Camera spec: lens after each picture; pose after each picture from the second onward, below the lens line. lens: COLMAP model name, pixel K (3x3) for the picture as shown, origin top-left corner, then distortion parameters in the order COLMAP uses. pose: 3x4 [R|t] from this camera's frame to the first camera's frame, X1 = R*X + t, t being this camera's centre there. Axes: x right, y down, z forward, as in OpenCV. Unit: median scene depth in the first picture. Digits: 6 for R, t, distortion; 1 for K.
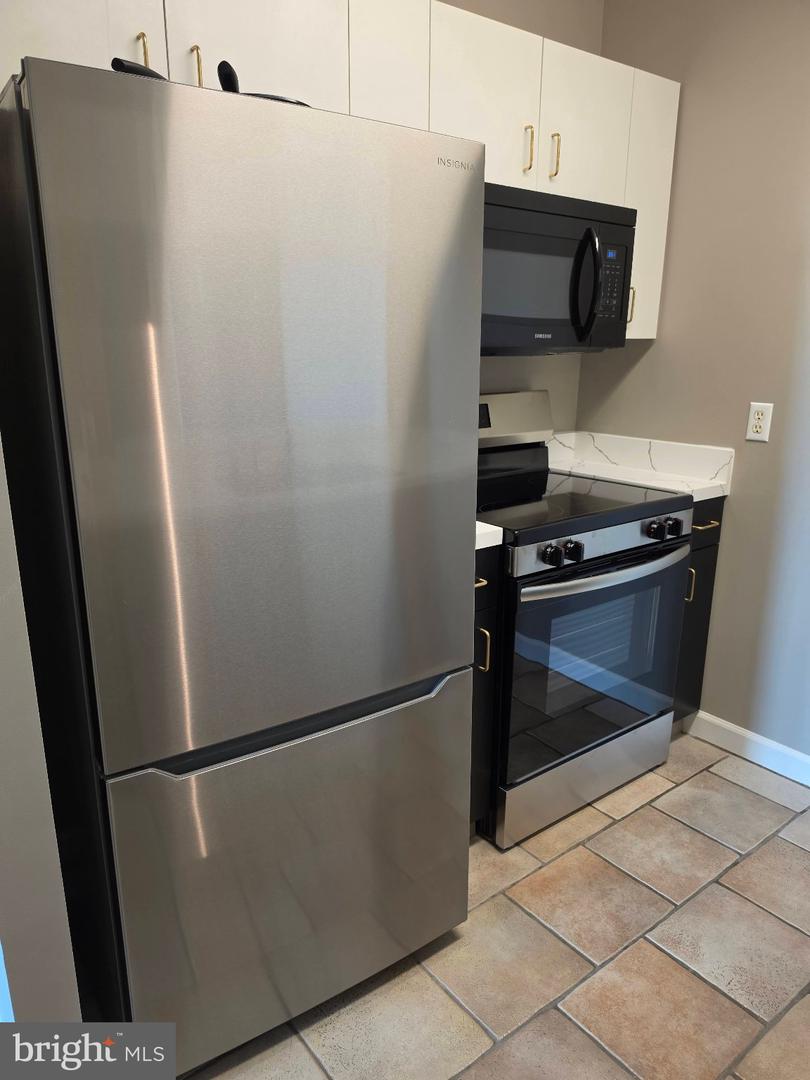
lens RADIAL K [[746.1, 0, 405.1], [0, 746.1, 540.6], [0, 0, 1]] dist [0.016222, -0.026268]
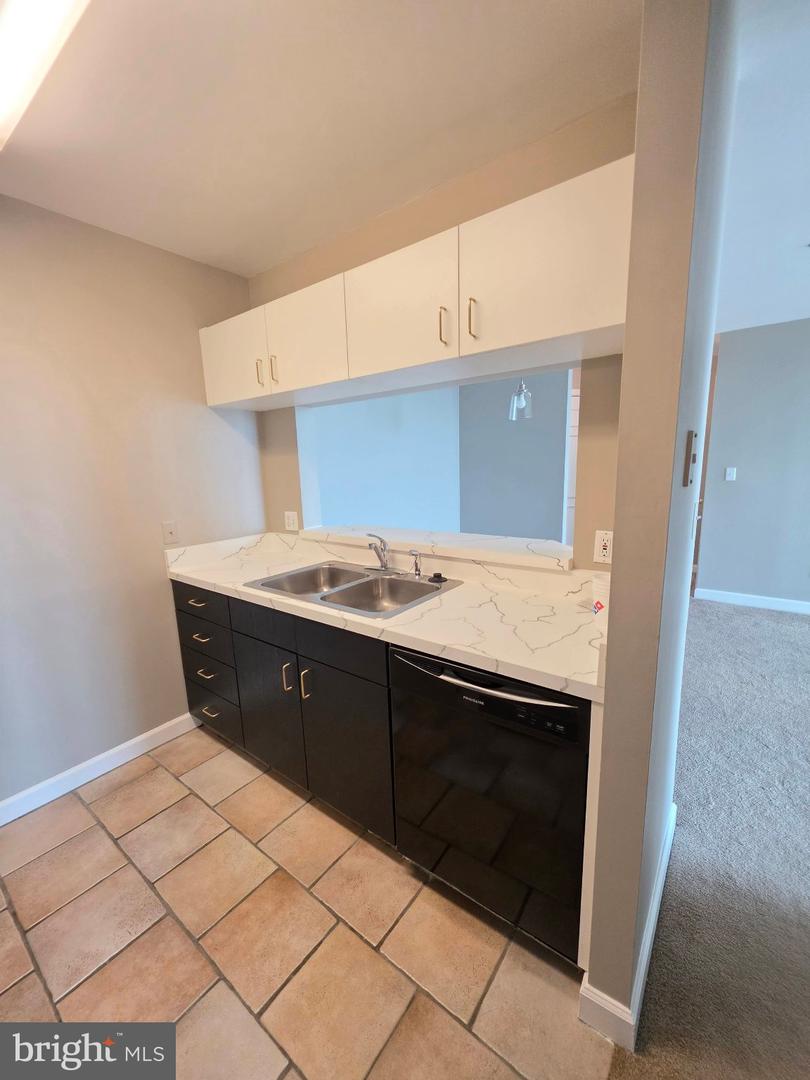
lens RADIAL K [[434.5, 0, 406.0], [0, 434.5, 545.0], [0, 0, 1]] dist [0.000415, -0.001080]
pose [[-0.272803, -0.157595, 0.949075, -0.393455], [0.282283, 0.929961, 0.235560, -0.142716], [-0.919726, 0.332169, -0.209210, 0.477218]]
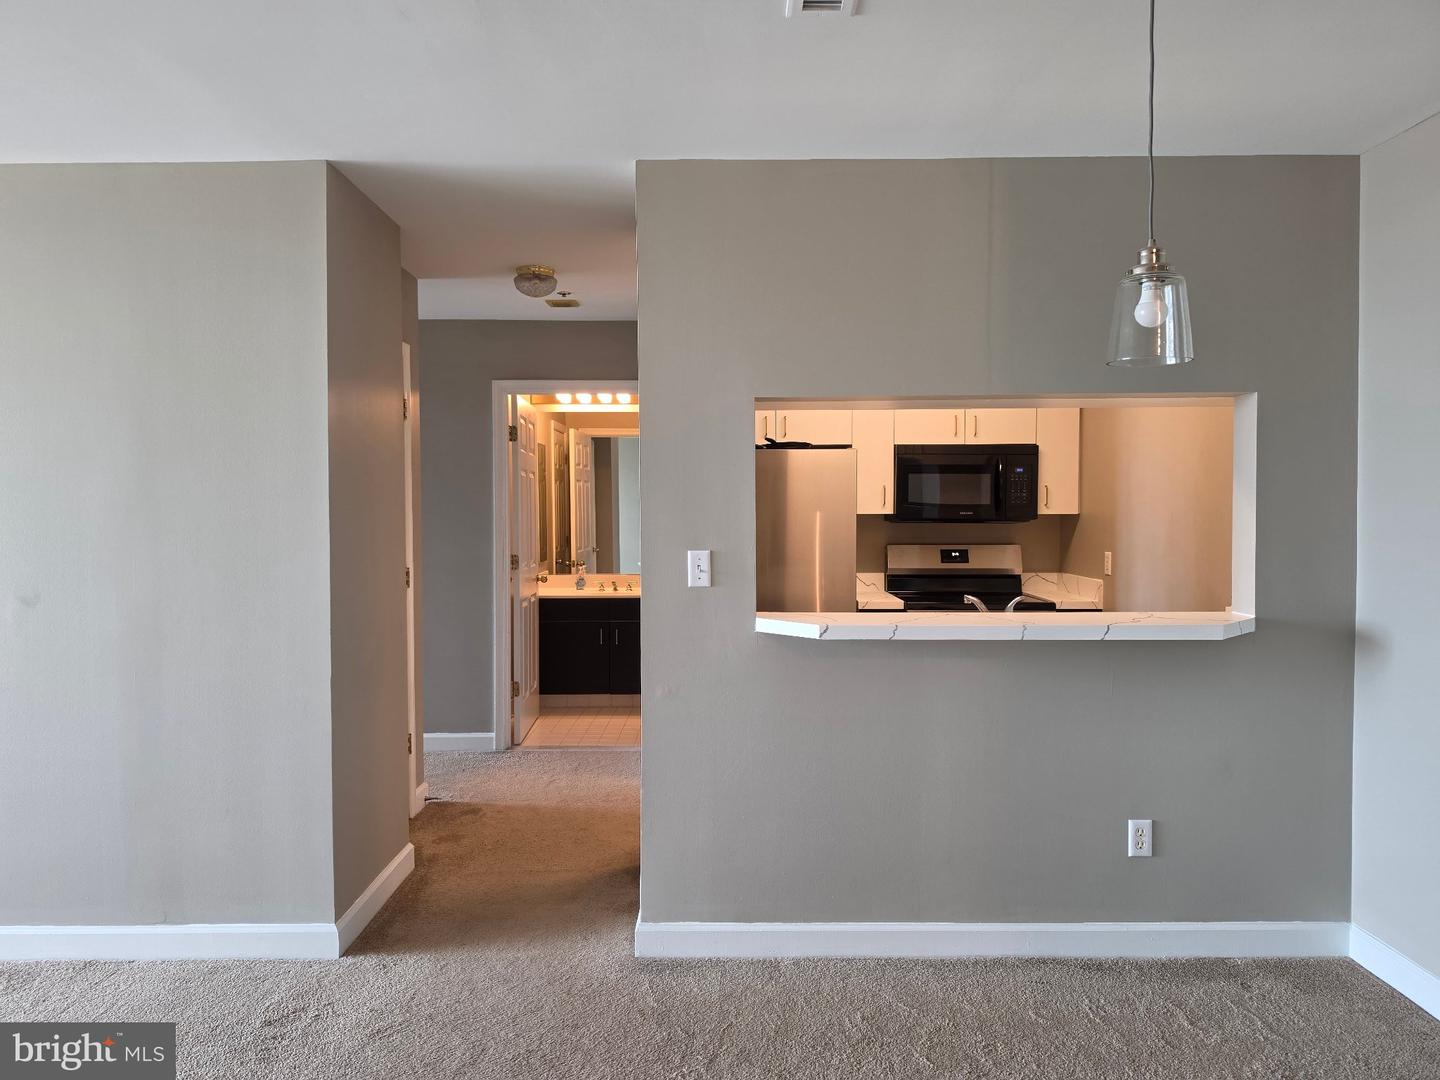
lens RADIAL K [[994.8, 0, 715.2], [0, 994.8, 530.9], [0, 0, 1]] dist [0.016222, -0.026268]
pose [[0.796684, 0.024977, -0.603880, 0.751198], [-0.160910, 0.971851, -0.172088, 0.198302], [0.582583, 0.234270, 0.778277, -0.854283]]
